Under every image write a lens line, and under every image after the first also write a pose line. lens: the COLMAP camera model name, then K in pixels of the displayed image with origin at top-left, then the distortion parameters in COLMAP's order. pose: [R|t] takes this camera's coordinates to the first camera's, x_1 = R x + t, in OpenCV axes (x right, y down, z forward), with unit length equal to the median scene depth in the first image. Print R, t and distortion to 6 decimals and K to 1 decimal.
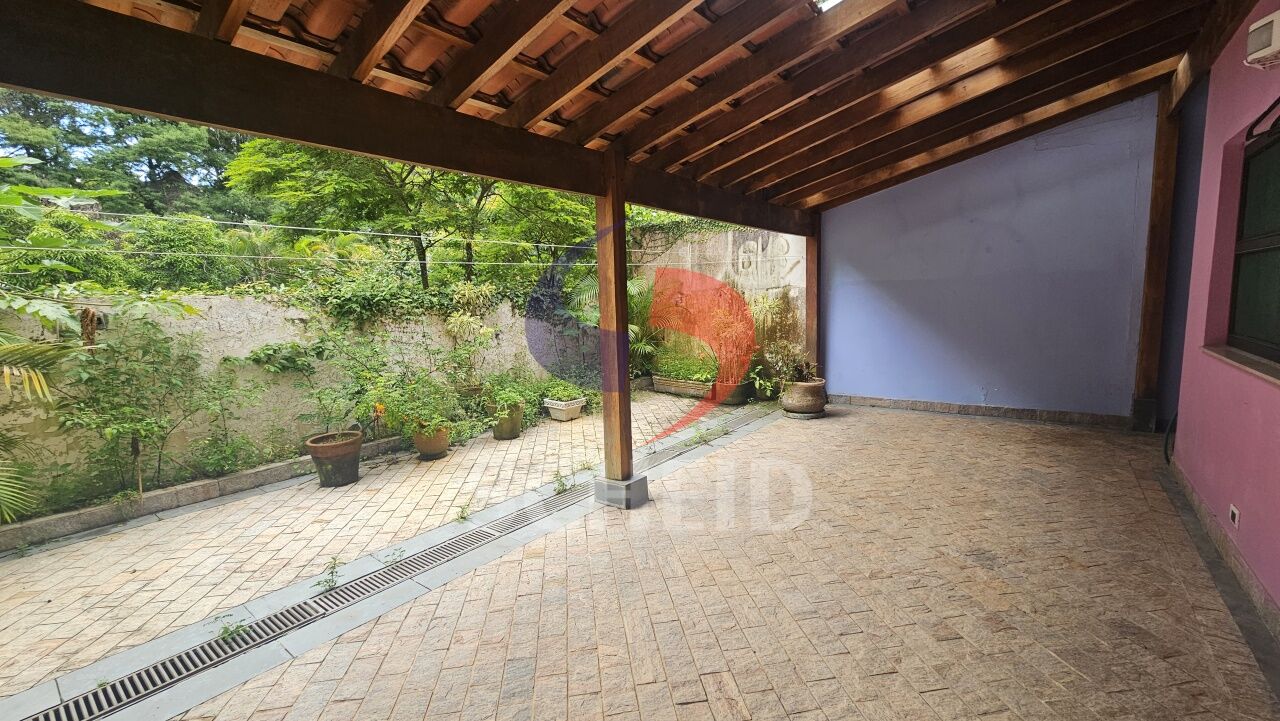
lens RADIAL K [[529.4, 0, 642.4], [0, 529.4, 356.2], [0, 0, 1]] dist [0.000645, 0.000372]
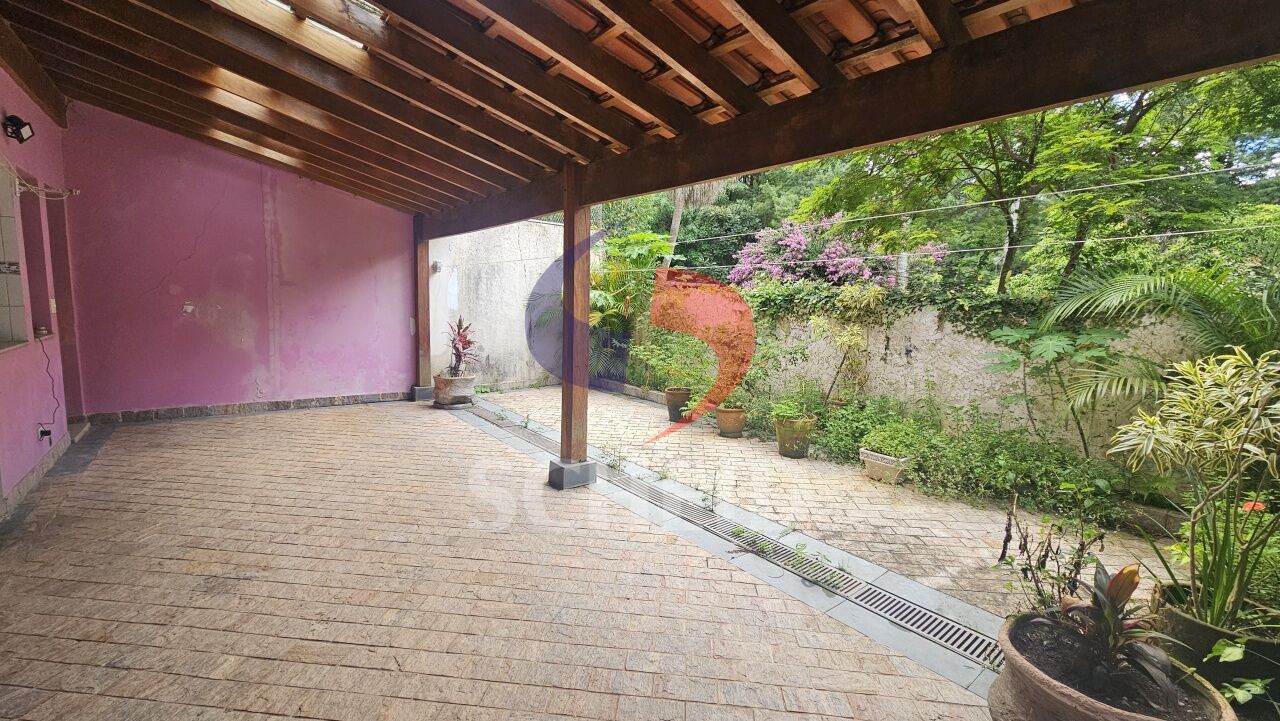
lens RADIAL K [[529.4, 0, 642.4], [0, 529.4, 356.2], [0, 0, 1]] dist [0.000645, 0.000372]
pose [[-0.231157, 0.125160, -0.964832, 0.802816], [-0.133788, 0.978181, 0.158945, -0.148286], [0.963674, 0.165824, -0.209368, 1.124675]]
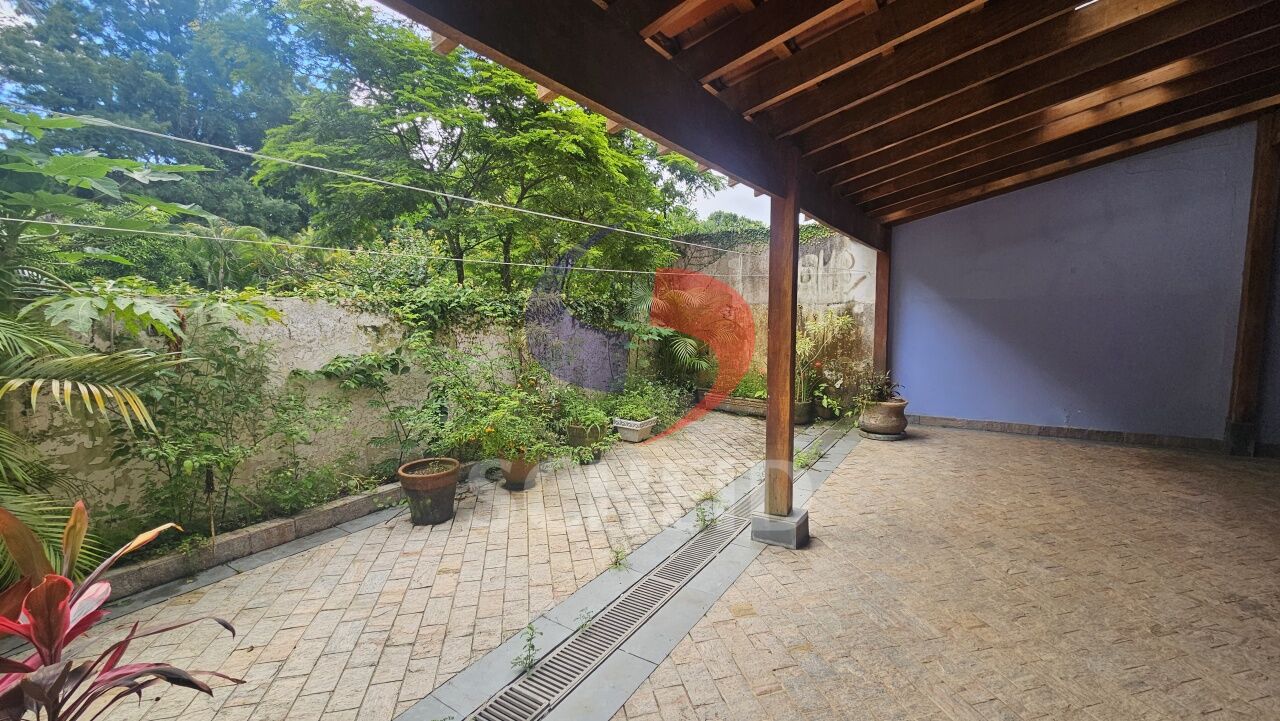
lens RADIAL K [[529.4, 0, 642.4], [0, 529.4, 356.2], [0, 0, 1]] dist [0.000645, 0.000372]
pose [[0.995788, 0.015665, 0.090333, -0.301759], [-0.013797, 0.999679, -0.021266, -0.010226], [-0.090637, 0.019930, 0.995685, 0.106492]]
